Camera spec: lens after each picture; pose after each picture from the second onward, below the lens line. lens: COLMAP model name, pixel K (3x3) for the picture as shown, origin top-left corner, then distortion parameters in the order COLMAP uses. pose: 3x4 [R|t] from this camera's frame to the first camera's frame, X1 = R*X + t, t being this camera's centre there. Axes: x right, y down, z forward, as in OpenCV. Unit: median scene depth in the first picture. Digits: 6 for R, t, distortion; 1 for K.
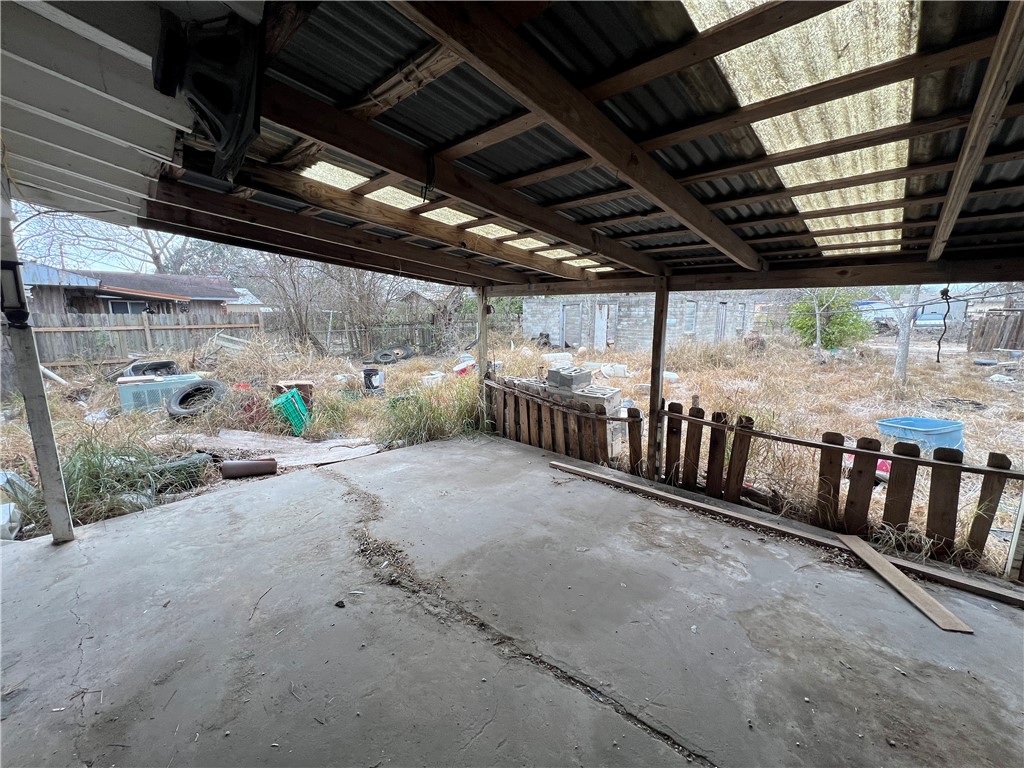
lens RADIAL K [[407.1, 0, 516.8], [0, 407.1, 382.2], [0, 0, 1]] dist [-0.000277, 0.000017]
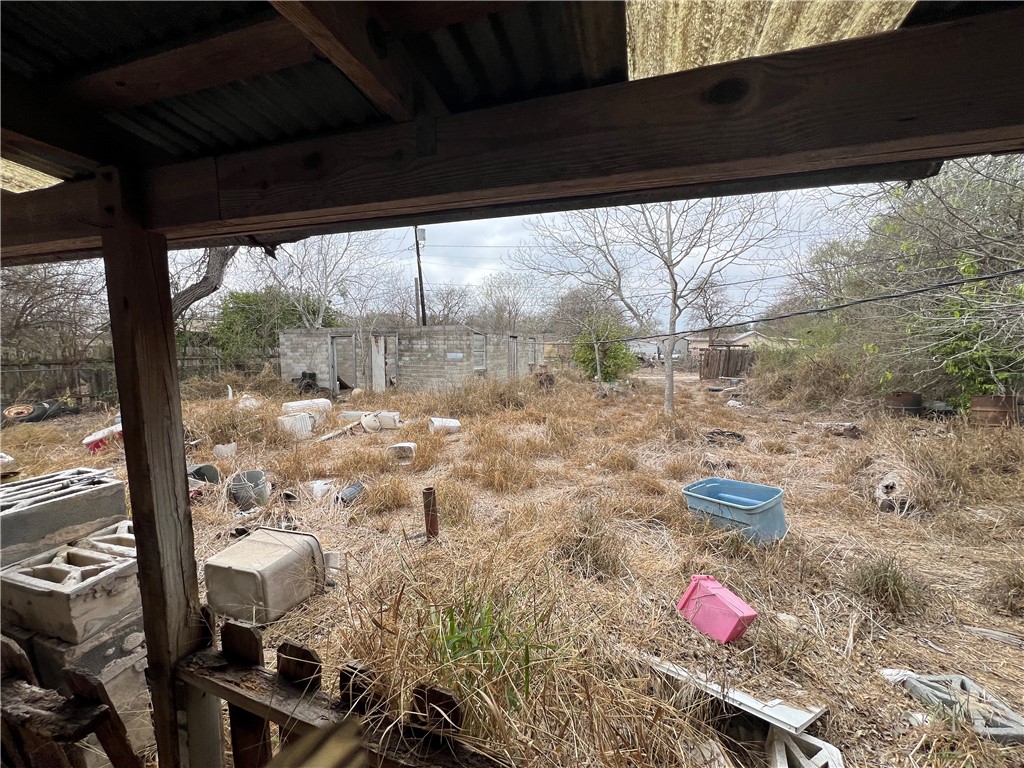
lens RADIAL K [[407.1, 0, 516.8], [0, 407.1, 382.2], [0, 0, 1]] dist [-0.000277, 0.000017]
pose [[0.903770, -0.033494, 0.426706, 0.113204], [0.070938, 0.994868, -0.072155, -0.021260], [-0.422099, 0.095481, 0.901507, 0.160936]]
